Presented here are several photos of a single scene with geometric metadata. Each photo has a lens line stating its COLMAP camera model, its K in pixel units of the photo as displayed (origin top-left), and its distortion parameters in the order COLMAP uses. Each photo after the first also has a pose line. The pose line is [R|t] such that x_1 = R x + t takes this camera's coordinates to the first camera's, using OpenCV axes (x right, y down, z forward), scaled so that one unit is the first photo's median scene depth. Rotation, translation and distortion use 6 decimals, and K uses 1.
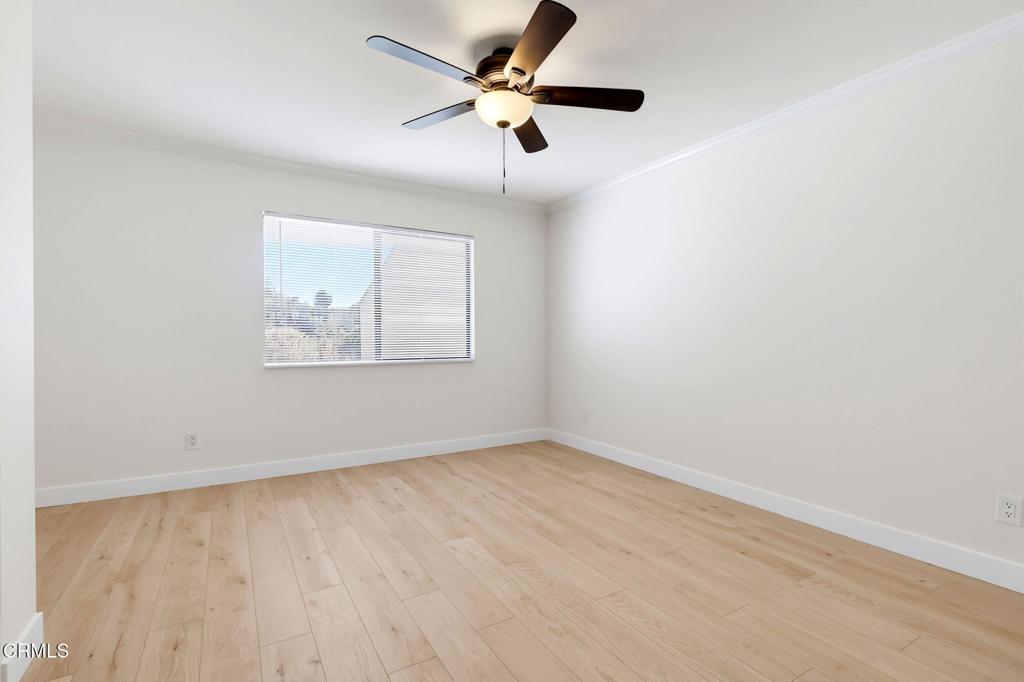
lens RADIAL K [[478.9, 0, 513.6], [0, 478.9, 339.1], [0, 0, 1]] dist [-0.003411, 0.000313]
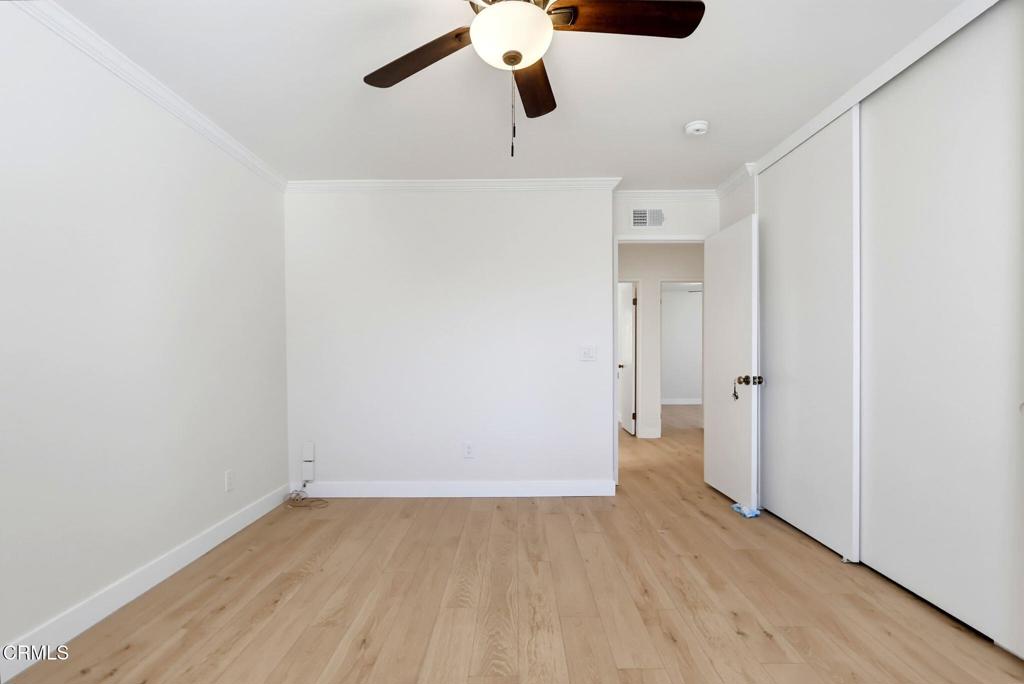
lens RADIAL K [[478.9, 0, 513.7], [0, 478.9, 346.9], [0, 0, 1]] dist [-0.003411, 0.000313]
pose [[-0.855444, 0.012644, 0.517741, -0.420900], [0.009840, 0.999918, -0.008160, -0.019669], [-0.517802, -0.001885, -0.855499, 1.747339]]
